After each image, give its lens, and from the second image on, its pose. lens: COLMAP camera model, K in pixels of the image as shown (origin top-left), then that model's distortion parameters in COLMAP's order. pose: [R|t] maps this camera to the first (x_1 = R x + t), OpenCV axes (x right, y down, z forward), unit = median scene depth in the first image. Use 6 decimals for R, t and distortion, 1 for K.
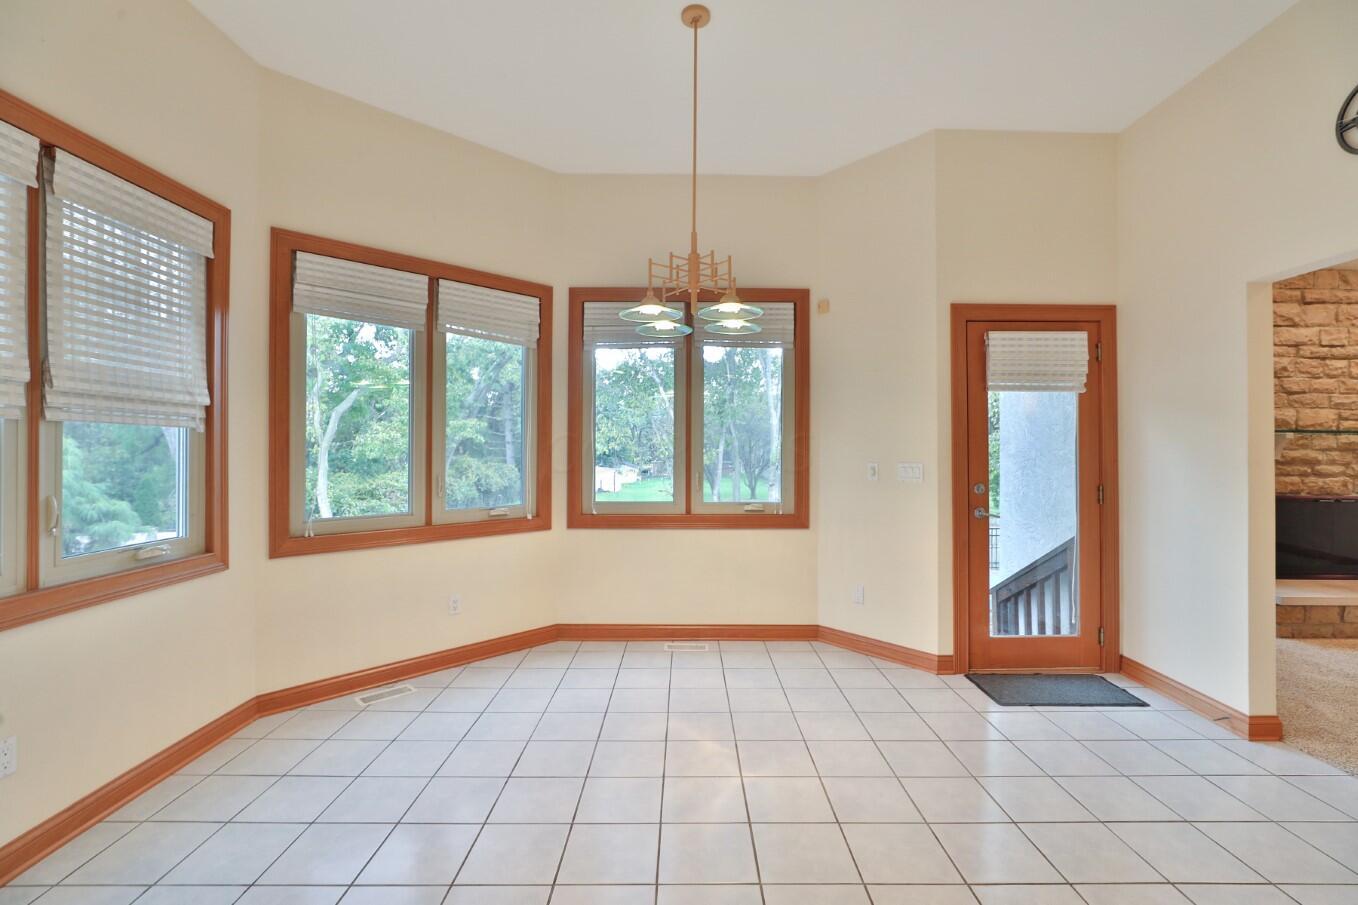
lens RADIAL K [[627.0, 0, 686.0], [0, 627.0, 443.7], [0, 0, 1]] dist [-0.024686, 0.000422]
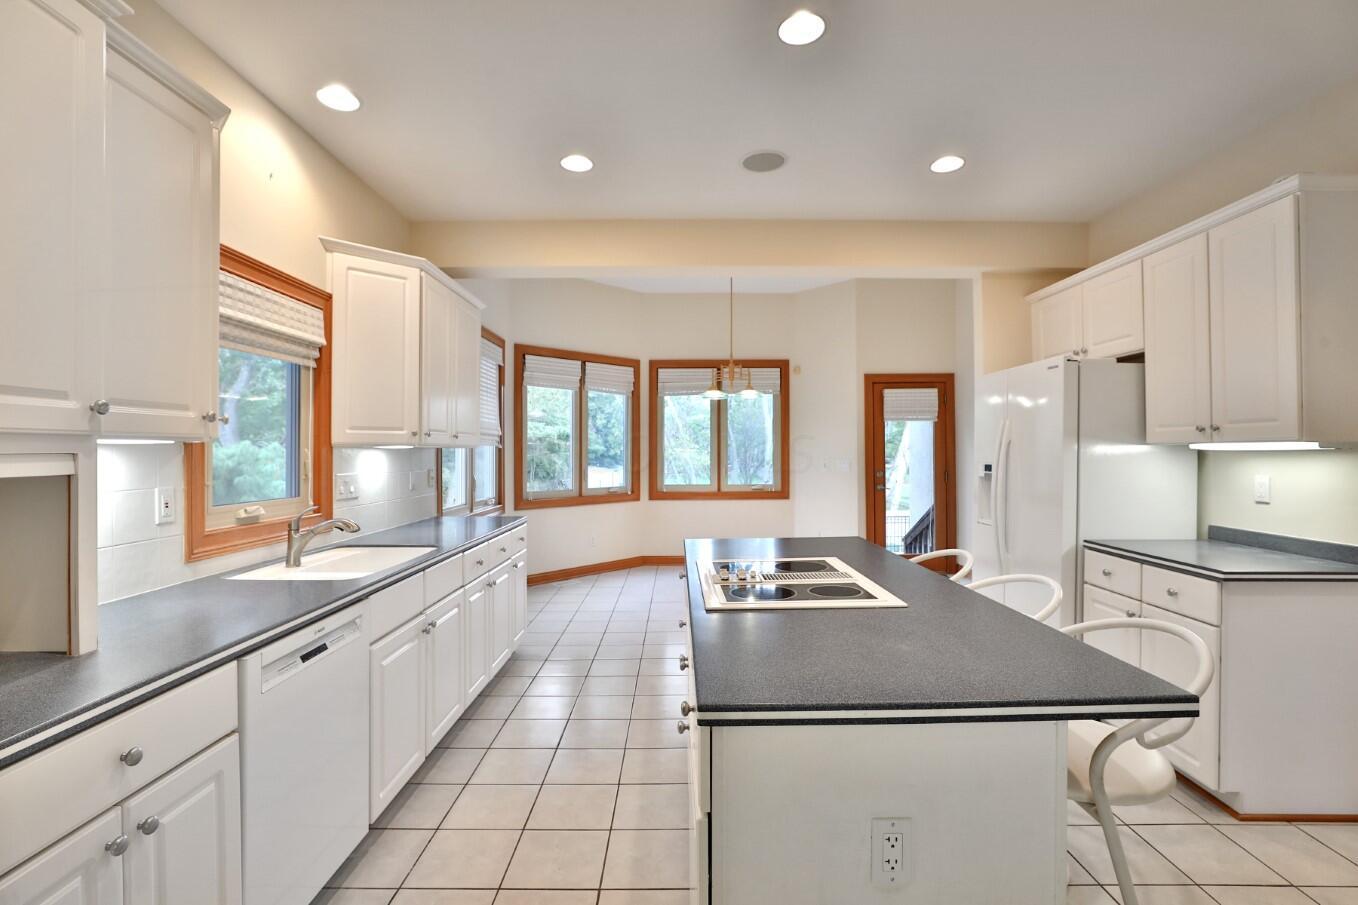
lens RADIAL K [[627.0, 0, 677.2], [0, 627.0, 455.8], [0, 0, 1]] dist [-0.024686, 0.000422]
pose [[0.999961, -0.008833, 0.000270, -0.117977], [0.008828, 0.999868, 0.013676, -0.010253], [-0.000391, -0.013674, 0.999906, -0.760389]]
